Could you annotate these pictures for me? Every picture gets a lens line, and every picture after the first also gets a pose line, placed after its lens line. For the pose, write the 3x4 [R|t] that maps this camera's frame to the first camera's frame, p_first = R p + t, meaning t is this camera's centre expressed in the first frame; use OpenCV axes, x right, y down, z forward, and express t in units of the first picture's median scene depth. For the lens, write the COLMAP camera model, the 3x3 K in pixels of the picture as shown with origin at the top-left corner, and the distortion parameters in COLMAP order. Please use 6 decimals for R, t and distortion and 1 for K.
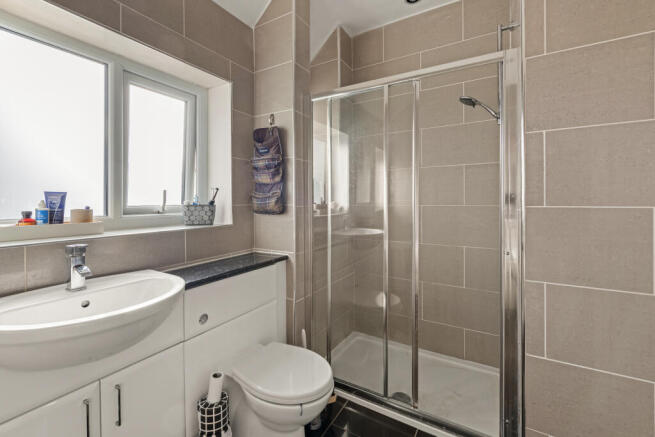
lens RADIAL K [[283.7, 0, 327.4], [0, 283.7, 201.9], [0, 0, 1]] dist [0.002185, 0.000107]
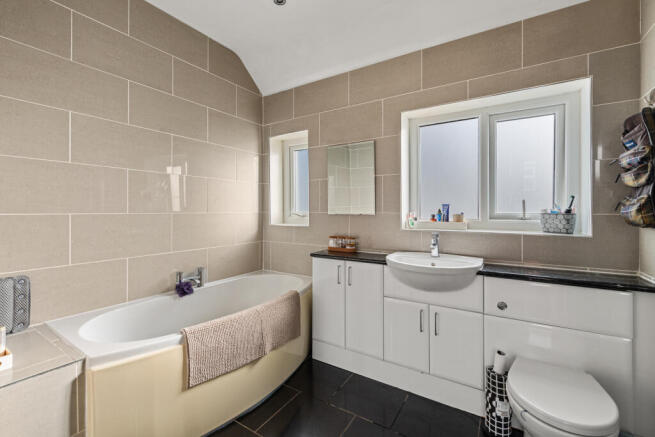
lens RADIAL K [[296.9, 0, 319.7], [0, 296.9, 208.3], [0, 0, 1]] dist [-0.000165, -0.000056]
pose [[-0.055541, -0.003260, -0.998451, 0.659190], [-0.006820, 0.999973, -0.002886, 0.001683], [0.998433, 0.006649, -0.055562, 0.212899]]
